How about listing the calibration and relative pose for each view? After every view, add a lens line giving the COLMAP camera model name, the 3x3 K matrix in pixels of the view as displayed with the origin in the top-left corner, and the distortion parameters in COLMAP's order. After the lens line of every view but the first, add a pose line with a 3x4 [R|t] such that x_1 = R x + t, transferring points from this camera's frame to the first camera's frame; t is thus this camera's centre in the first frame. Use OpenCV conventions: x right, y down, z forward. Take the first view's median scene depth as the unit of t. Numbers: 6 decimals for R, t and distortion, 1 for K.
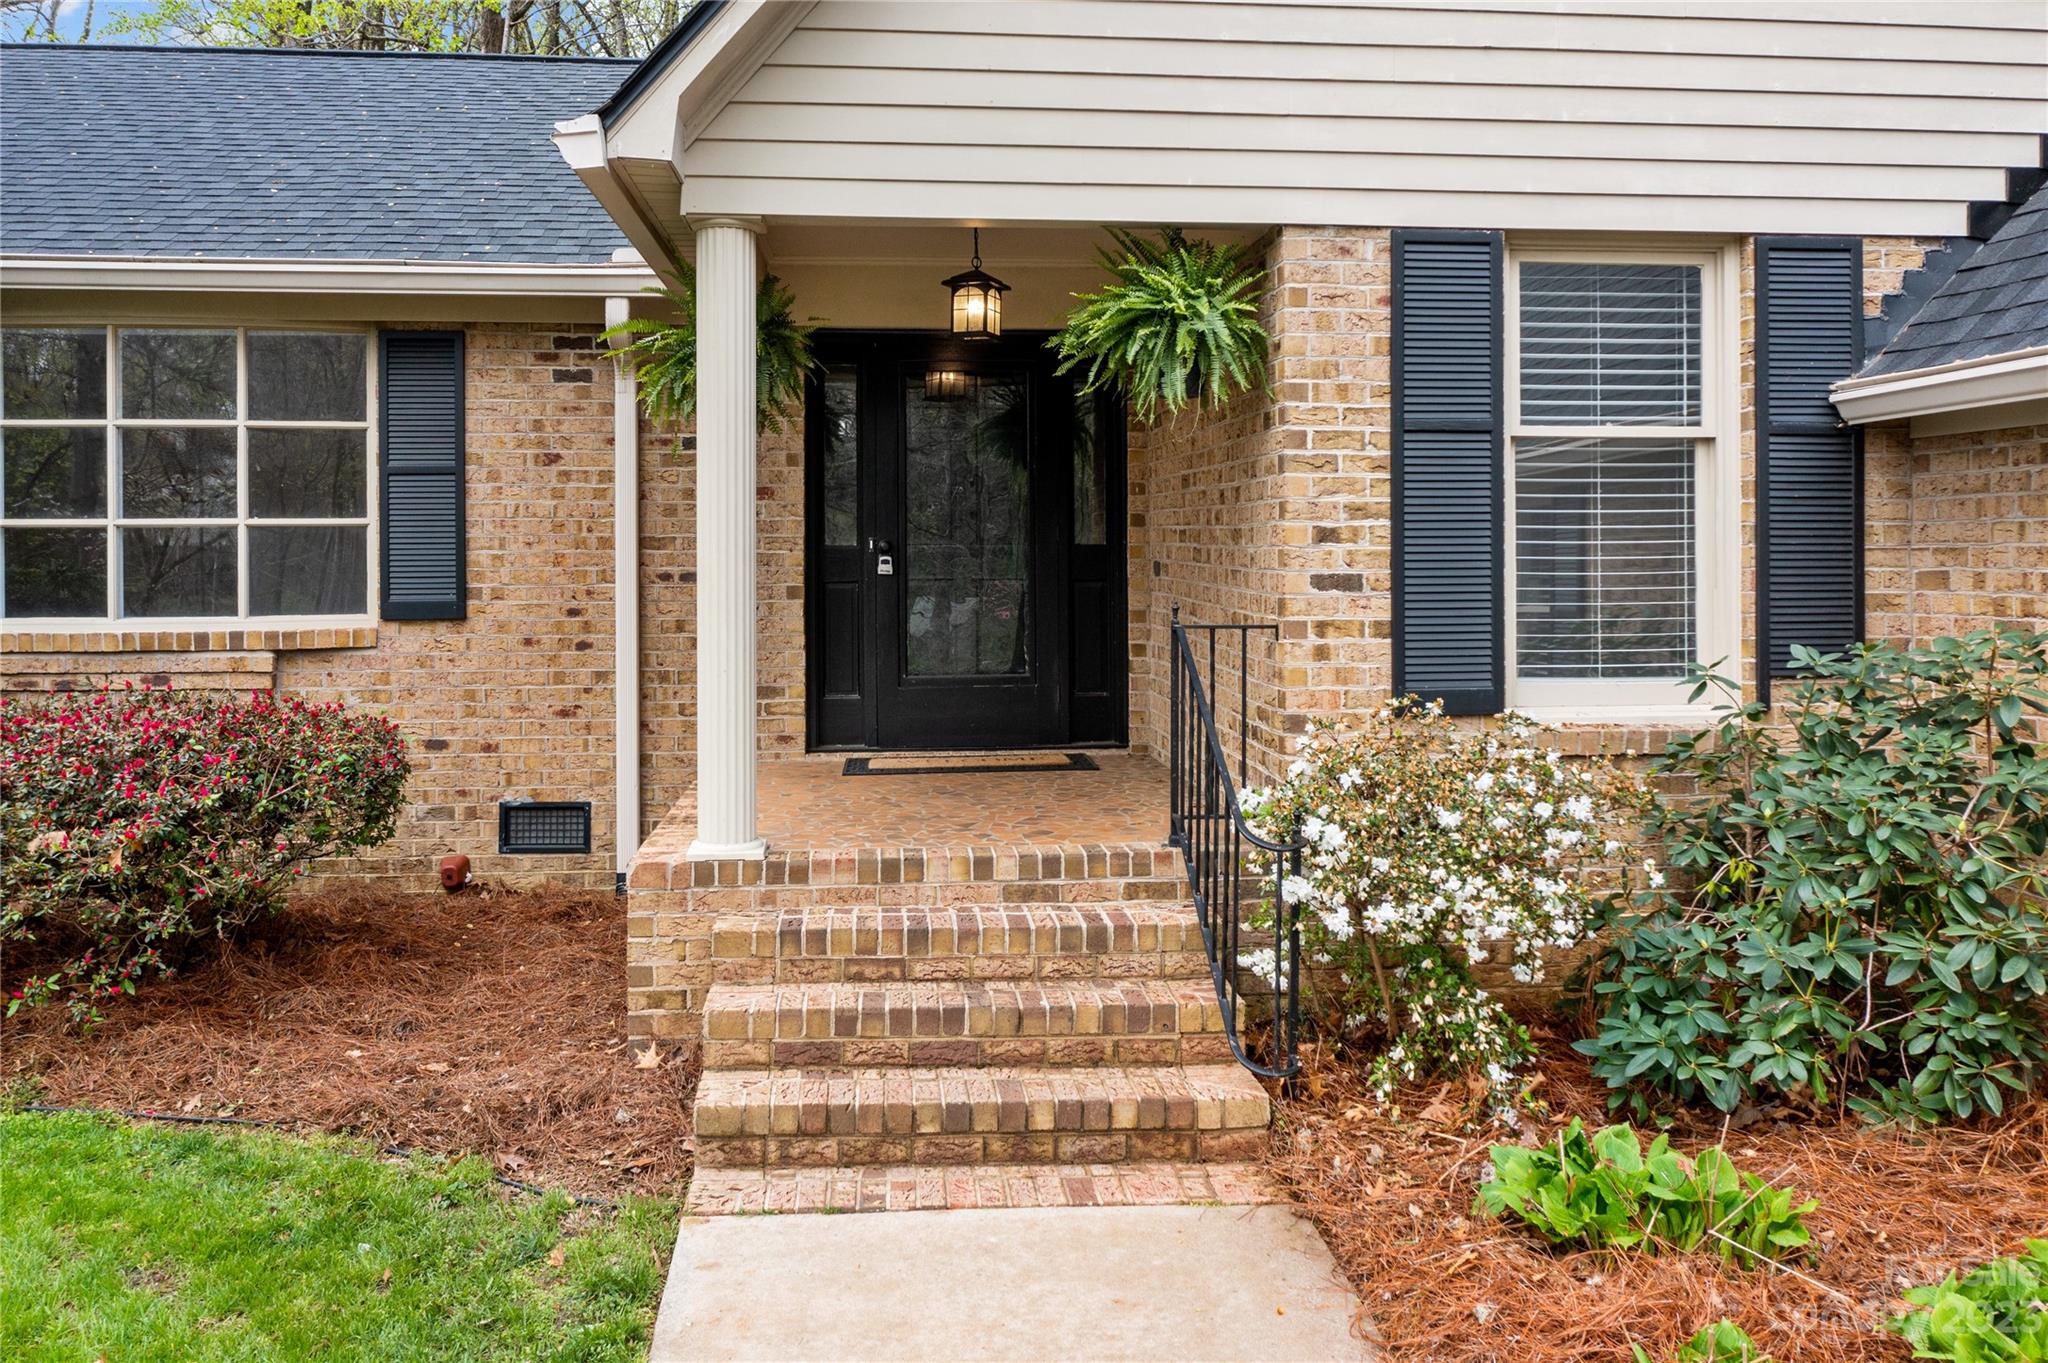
lens RADIAL K [[1622.2, 0, 996.7], [0, 1622.2, 537.9], [0, 0, 1]] dist [-0.003533, -0.002760]
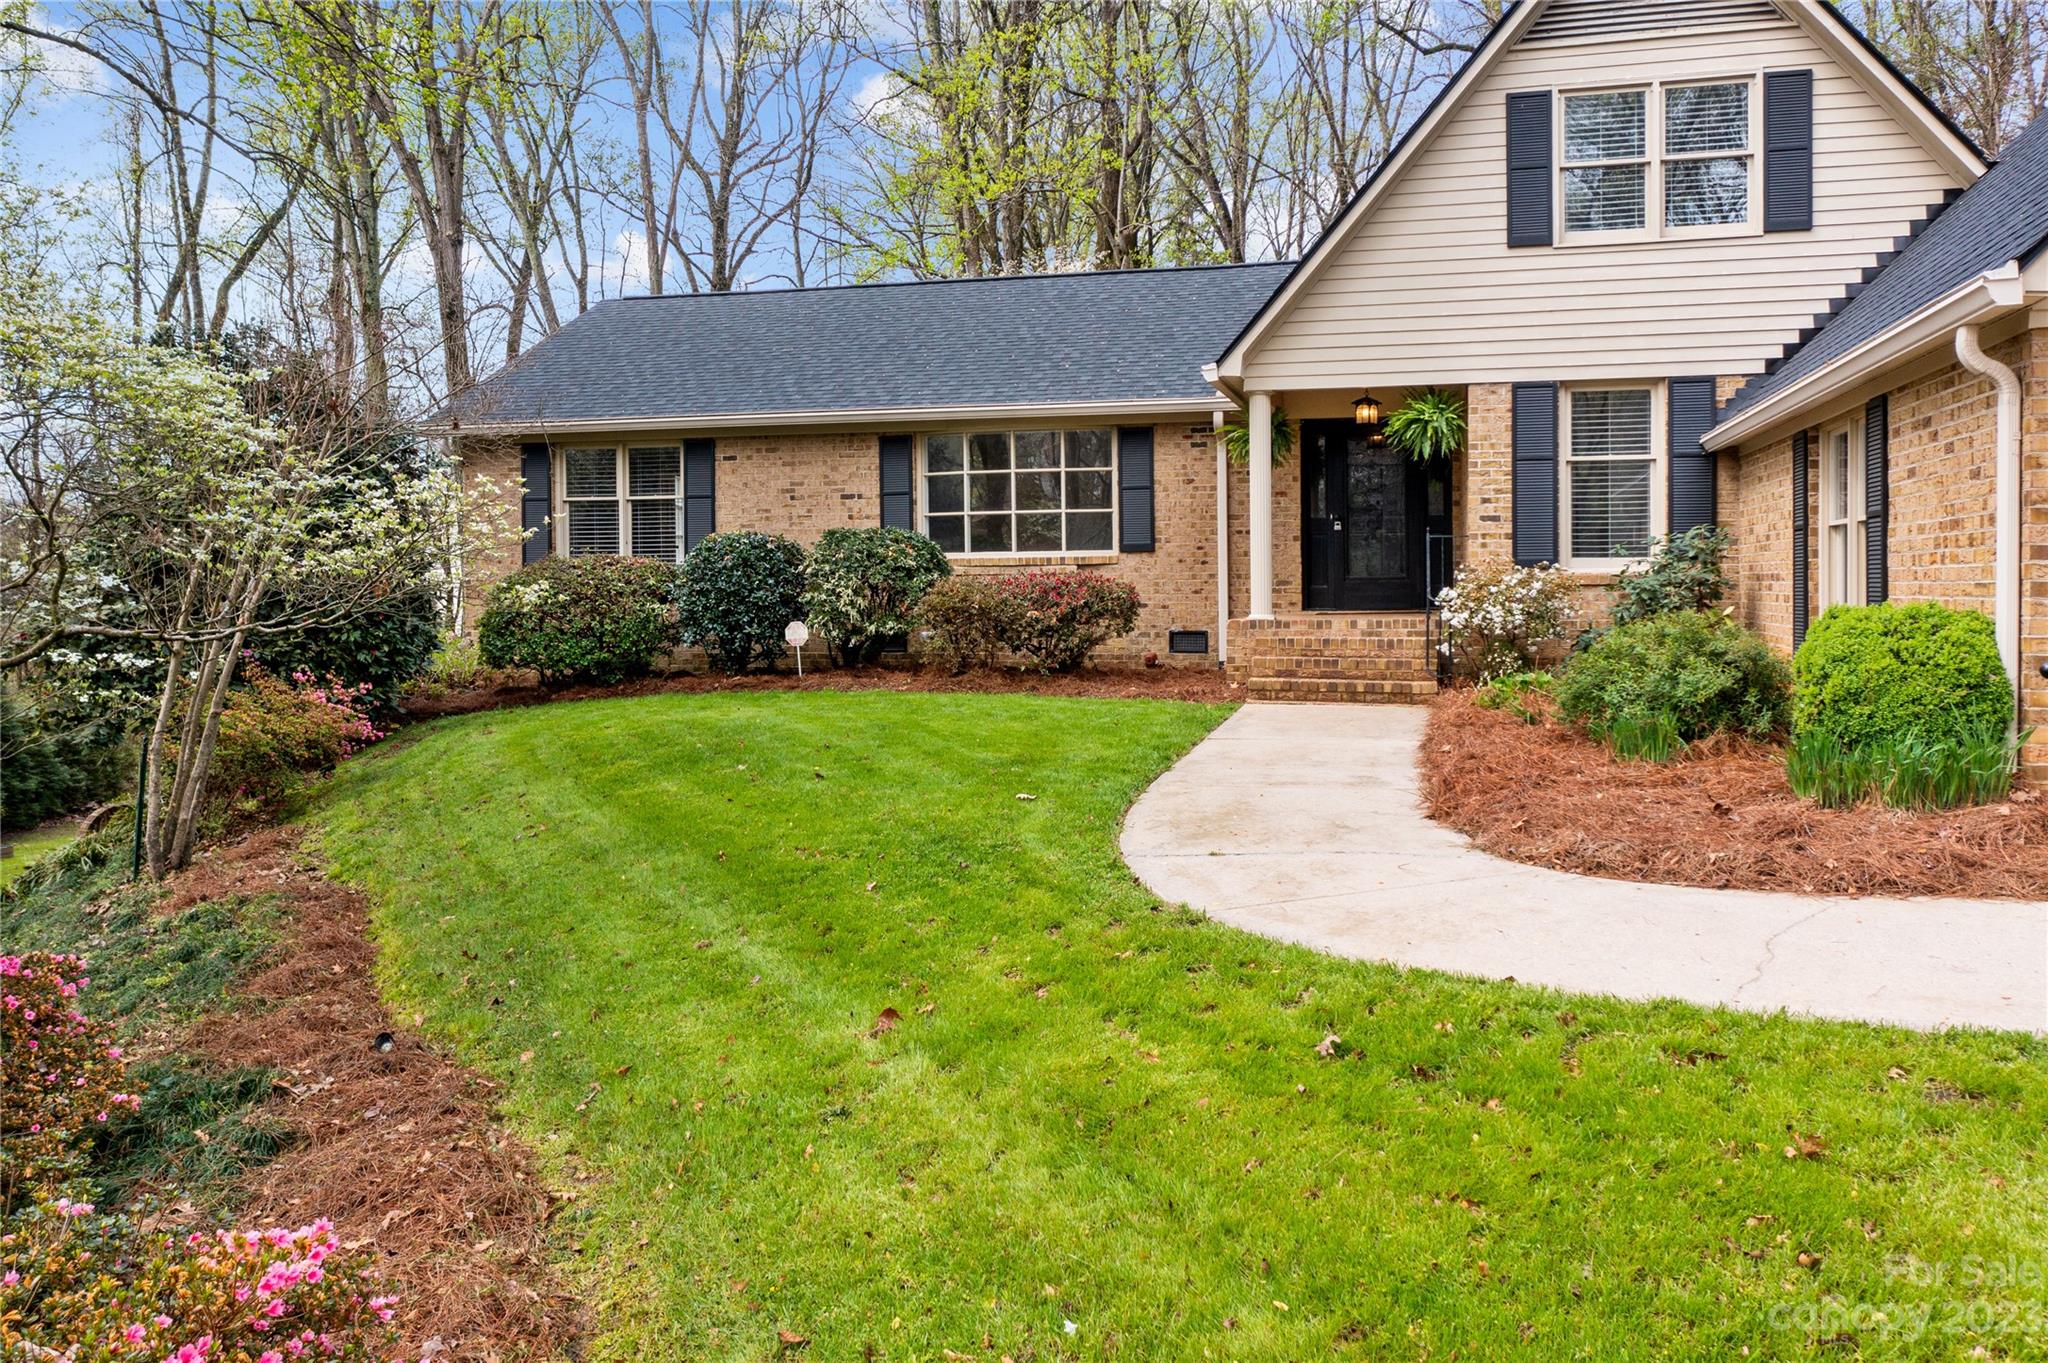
lens RADIAL K [[1629.5, 0, 1028.0], [0, 1629.5, 607.8], [0, 0, 1]] dist [-0.013418, -0.002470]
pose [[0.945326, -0.000941, -0.326125, 0.295990], [0.008478, 0.999729, 0.021690, 0.088853], [0.326016, -0.023269, 0.945078, -1.429737]]
